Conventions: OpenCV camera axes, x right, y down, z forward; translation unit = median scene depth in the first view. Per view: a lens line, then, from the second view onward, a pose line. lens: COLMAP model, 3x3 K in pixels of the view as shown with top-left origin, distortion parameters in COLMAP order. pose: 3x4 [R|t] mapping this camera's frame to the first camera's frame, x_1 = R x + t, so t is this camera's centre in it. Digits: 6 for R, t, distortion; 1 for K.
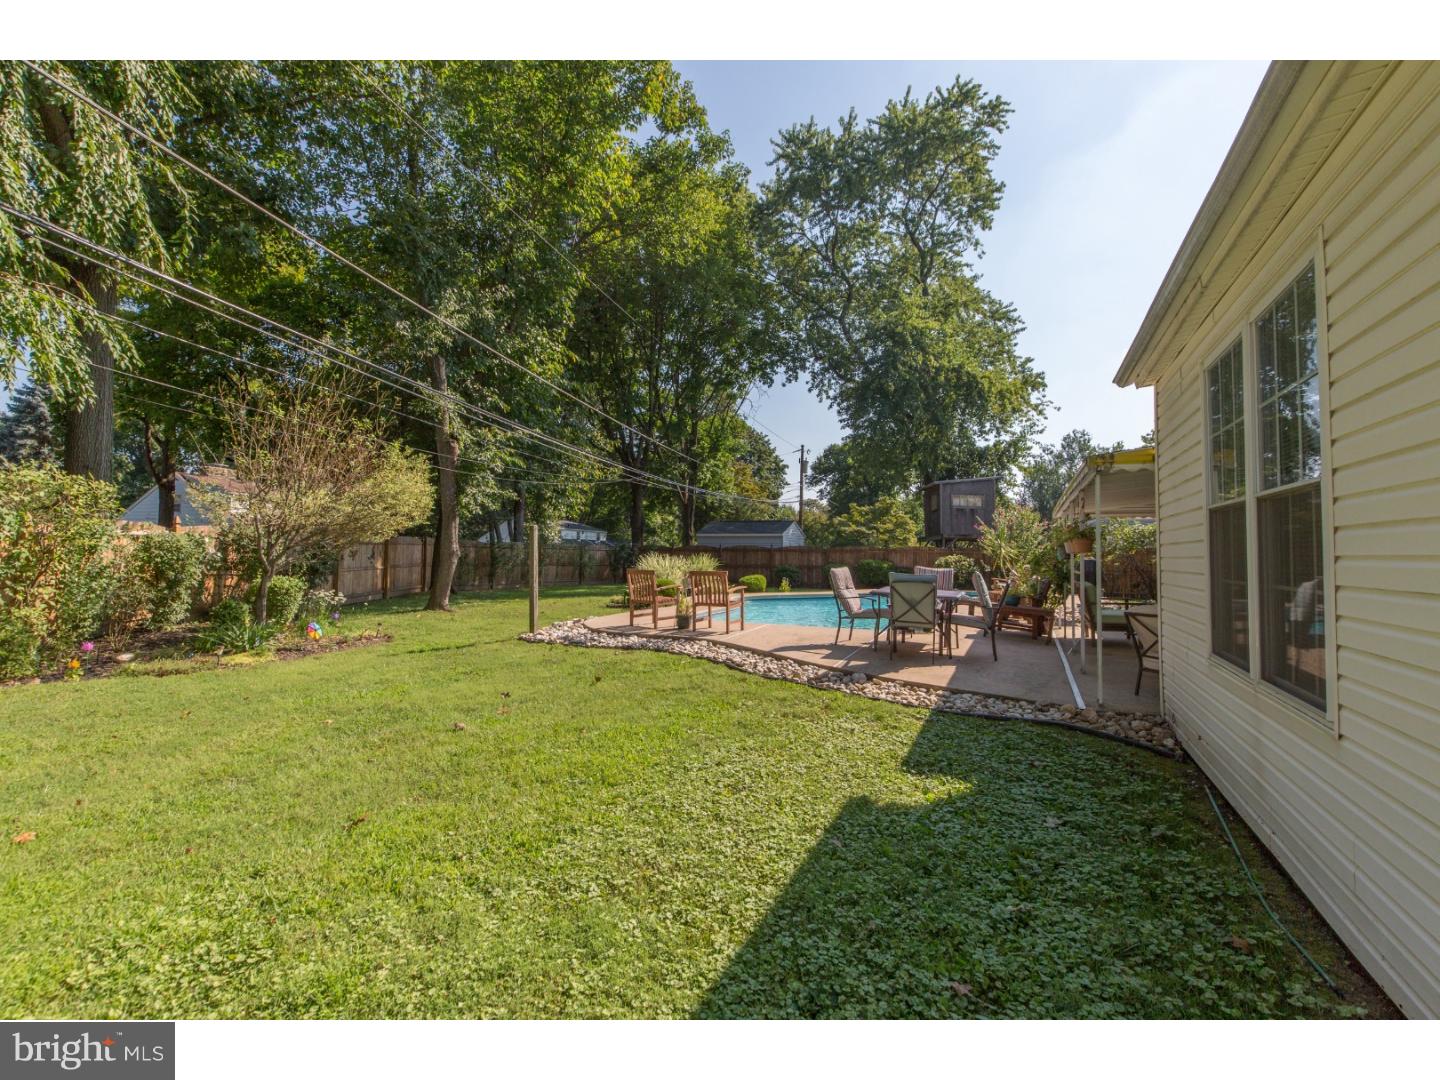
lens RADIAL K [[637.8, 0, 721.0], [0, 637.8, 525.0], [0, 0, 1]] dist [0.002554, -0.008066]
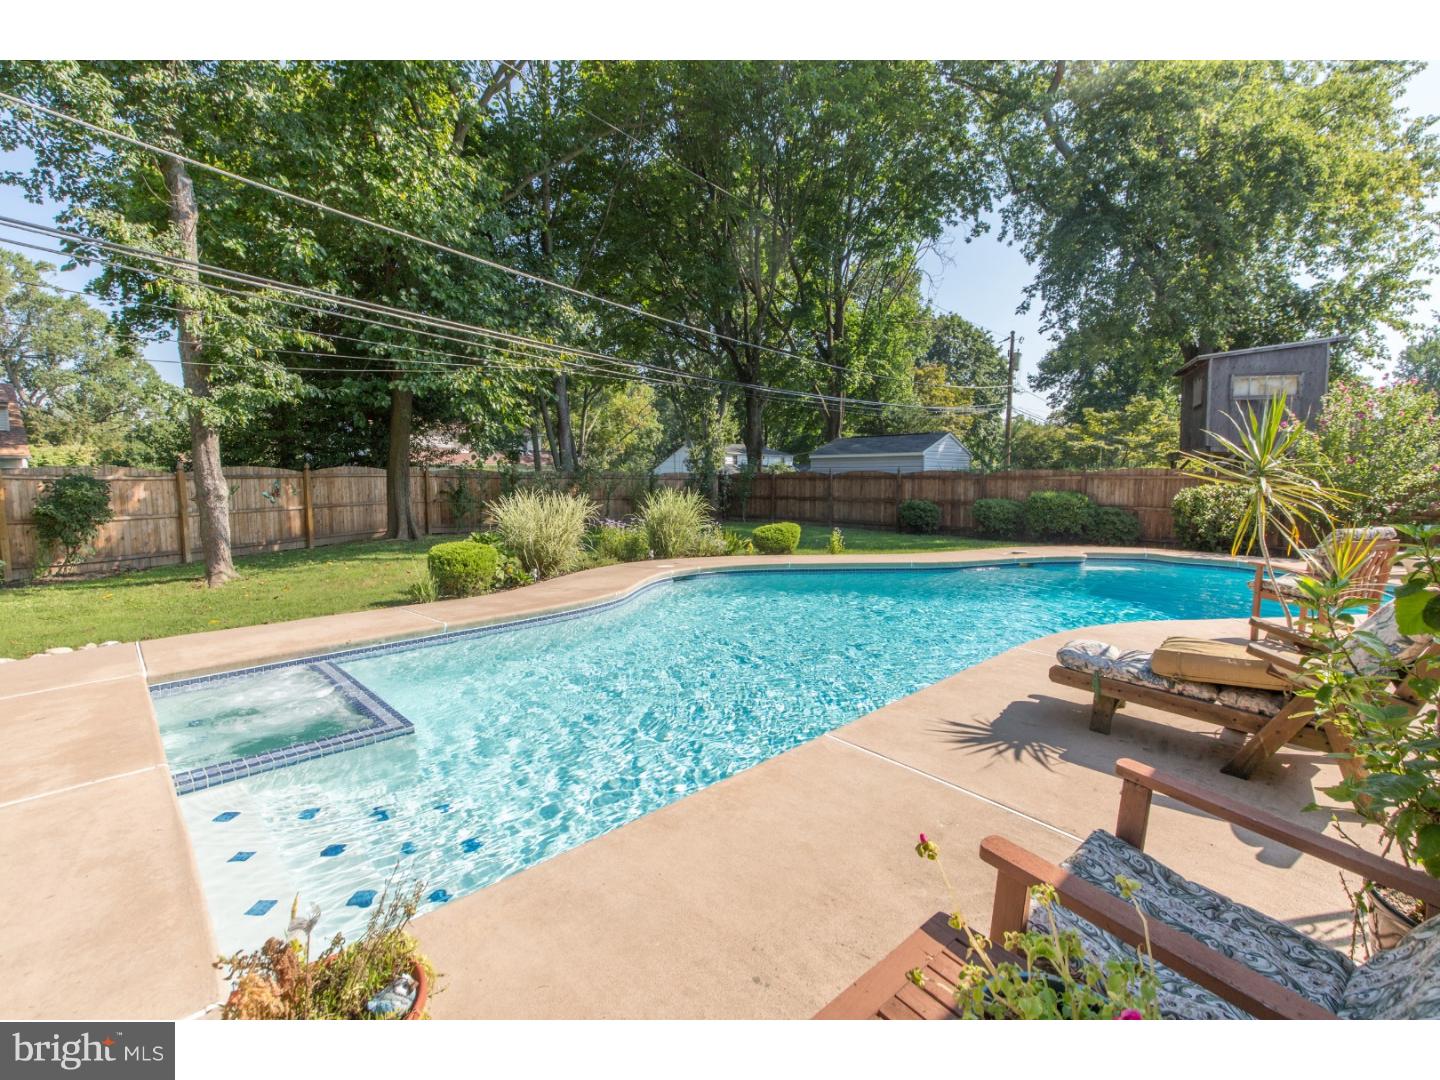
lens RADIAL K [[637.8, 0, 721.0], [0, 637.8, 525.0], [0, 0, 1]] dist [0.002554, -0.008066]
pose [[0.932190, 0.014889, -0.361663, 0.116860], [0.027469, 0.993363, 0.111695, 0.007405], [0.360925, -0.114056, 0.925594, 0.241472]]
